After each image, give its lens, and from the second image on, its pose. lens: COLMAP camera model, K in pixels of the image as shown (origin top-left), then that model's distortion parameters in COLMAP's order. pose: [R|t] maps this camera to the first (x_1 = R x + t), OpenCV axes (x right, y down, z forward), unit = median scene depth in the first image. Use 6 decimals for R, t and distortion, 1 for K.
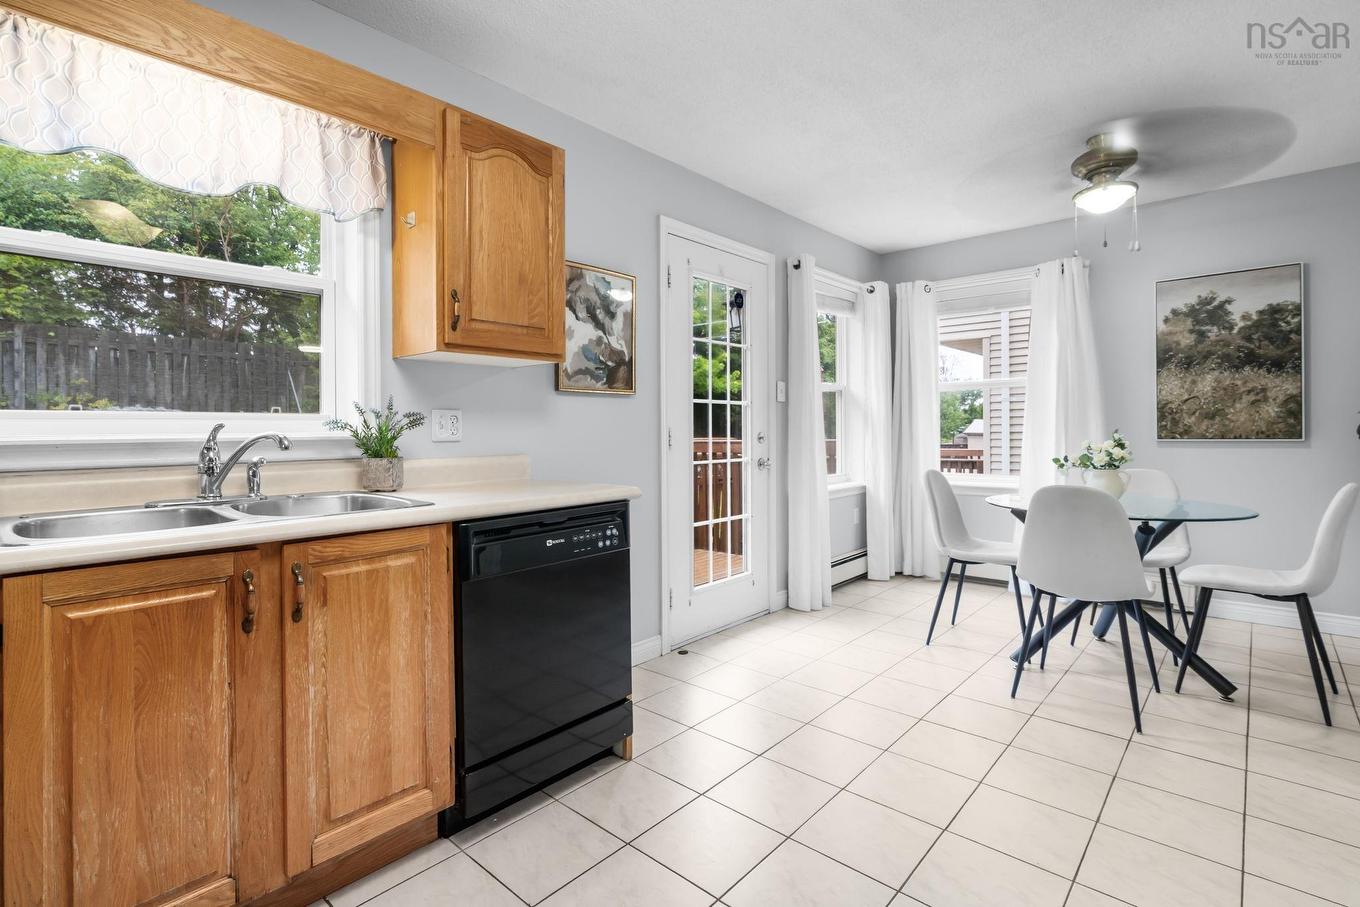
lens RADIAL K [[652.7, 0, 680.1], [0, 652.7, 430.6], [0, 0, 1]] dist [-0.000870, 0.000731]
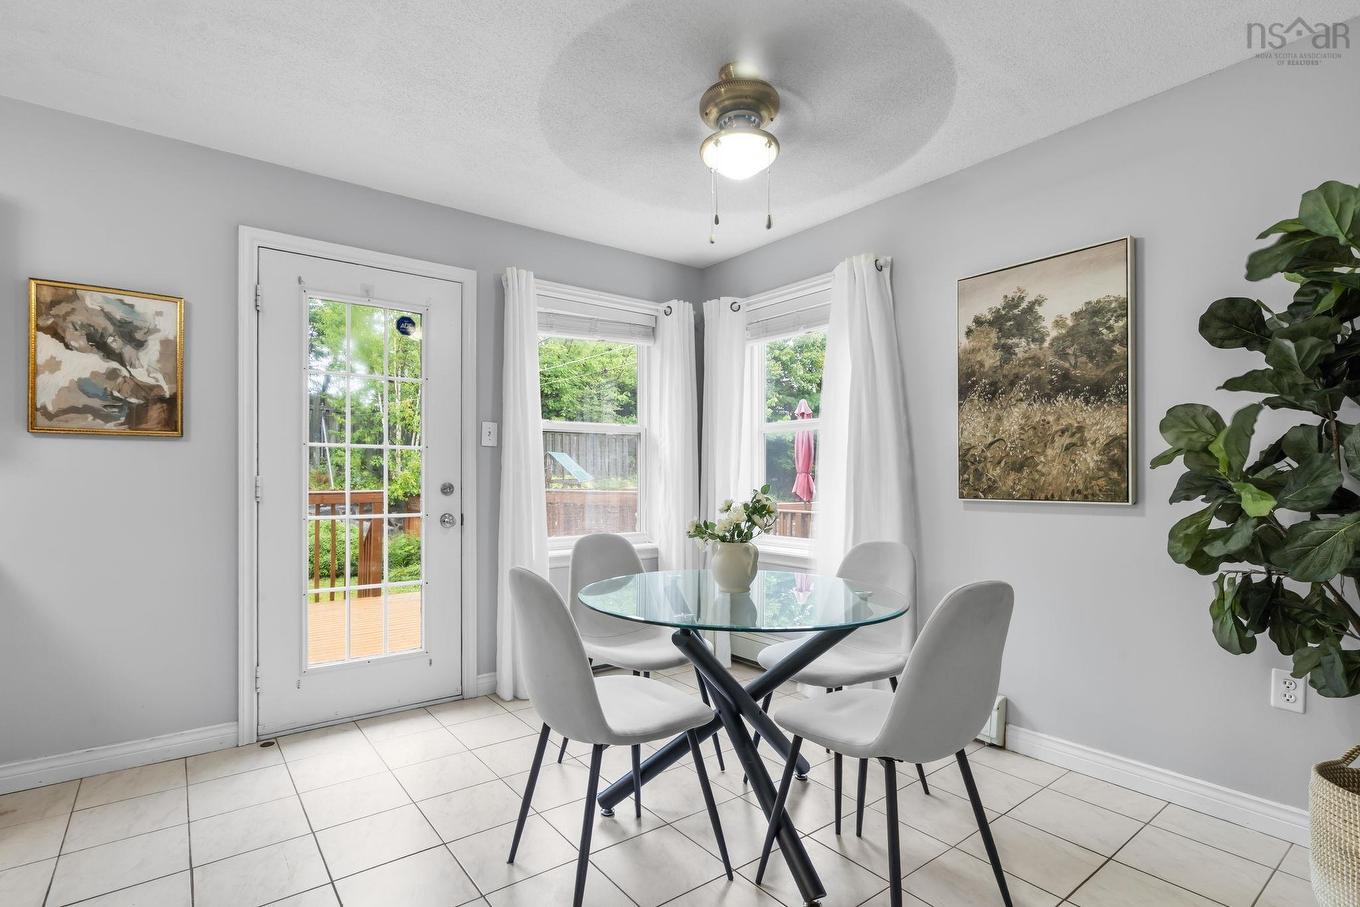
lens RADIAL K [[661.5, 0, 664.9], [0, 661.5, 471.4], [0, 0, 1]] dist [-0.000436, 0.000593]
pose [[0.979973, 0.008241, -0.198959, 0.727058], [-0.009919, 0.999923, -0.007439, -0.010313], [0.198882, 0.009264, 0.979980, 0.287672]]
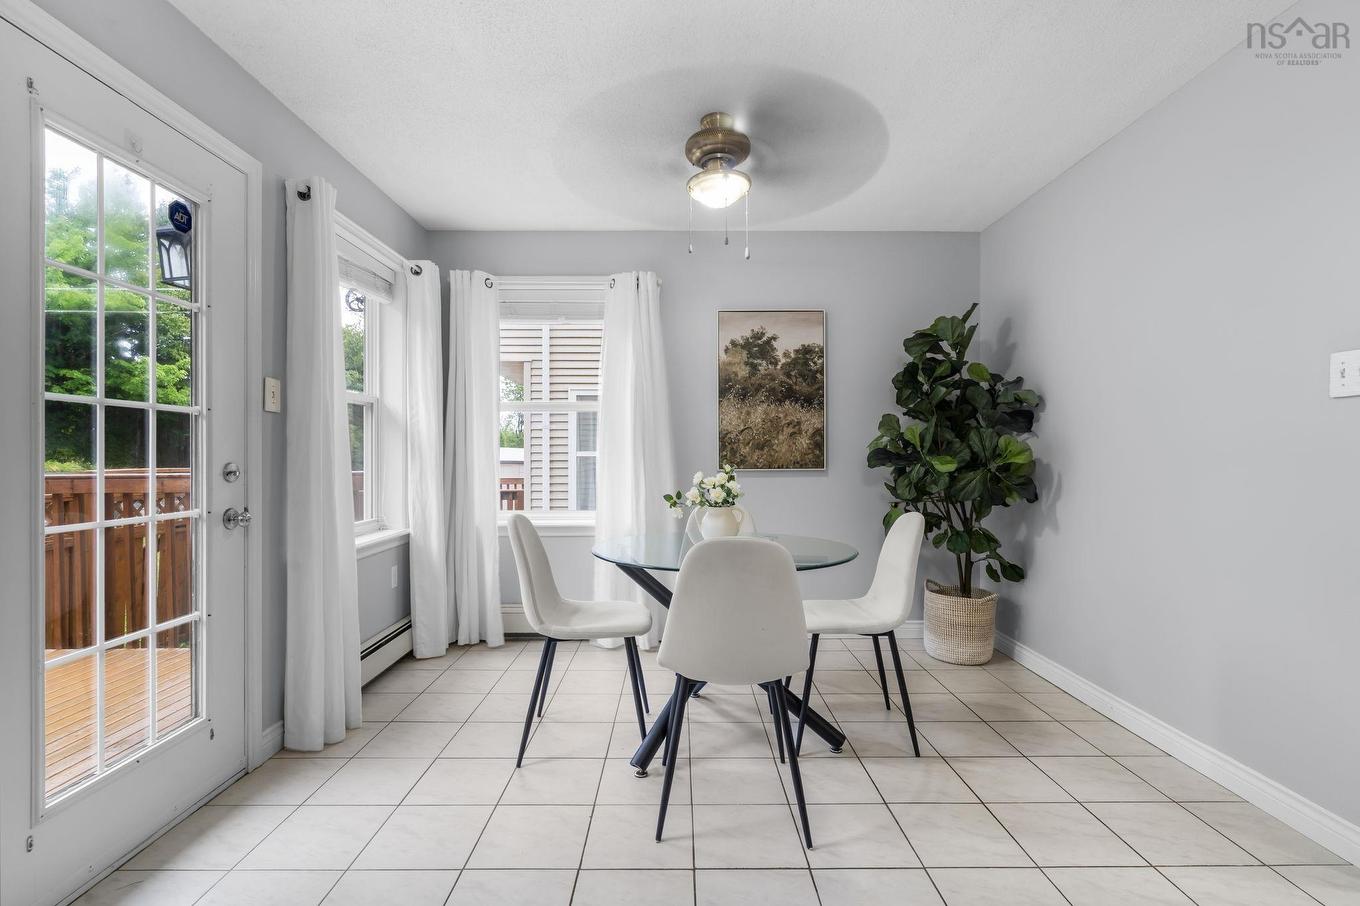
lens RADIAL K [[625.9, 0, 683.1], [0, 625.9, 455.8], [0, 0, 1]] dist [-0.000436, 0.000685]
pose [[0.742845, 0.005301, 0.669443, 0.066767], [-0.003038, 0.999985, -0.004548, -0.003216], [-0.669457, 0.001345, 0.742850, 0.425770]]
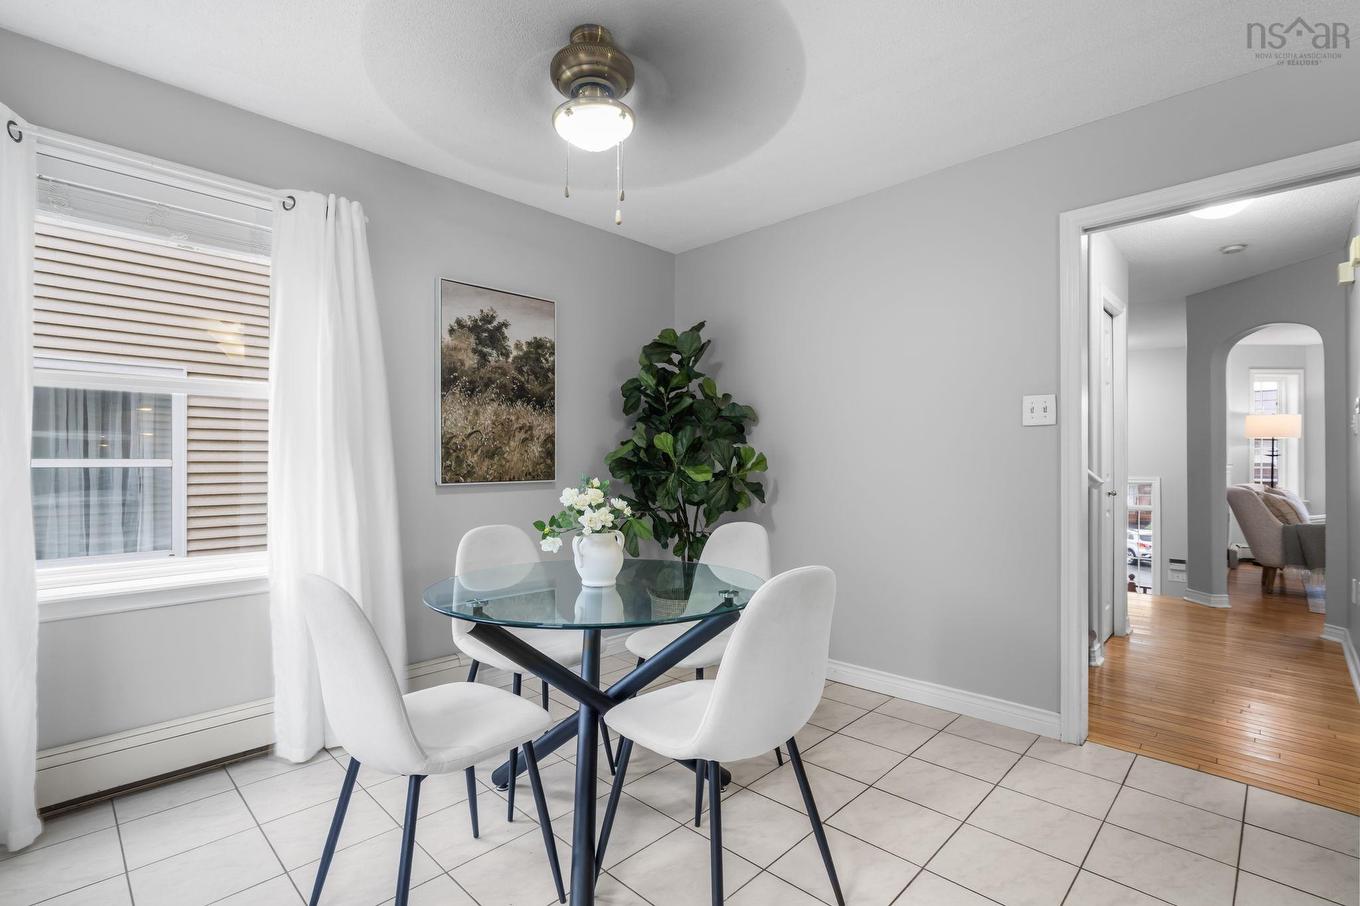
lens RADIAL K [[631.2, 0, 672.1], [0, 631.2, 456.0], [0, 0, 1]] dist [0.001478, 0.001047]
pose [[0.048628, 0.016268, 0.998684, 0.006019], [0.004444, 0.999854, -0.016504, -0.007380], [-0.998807, 0.005241, 0.048549, 0.902246]]
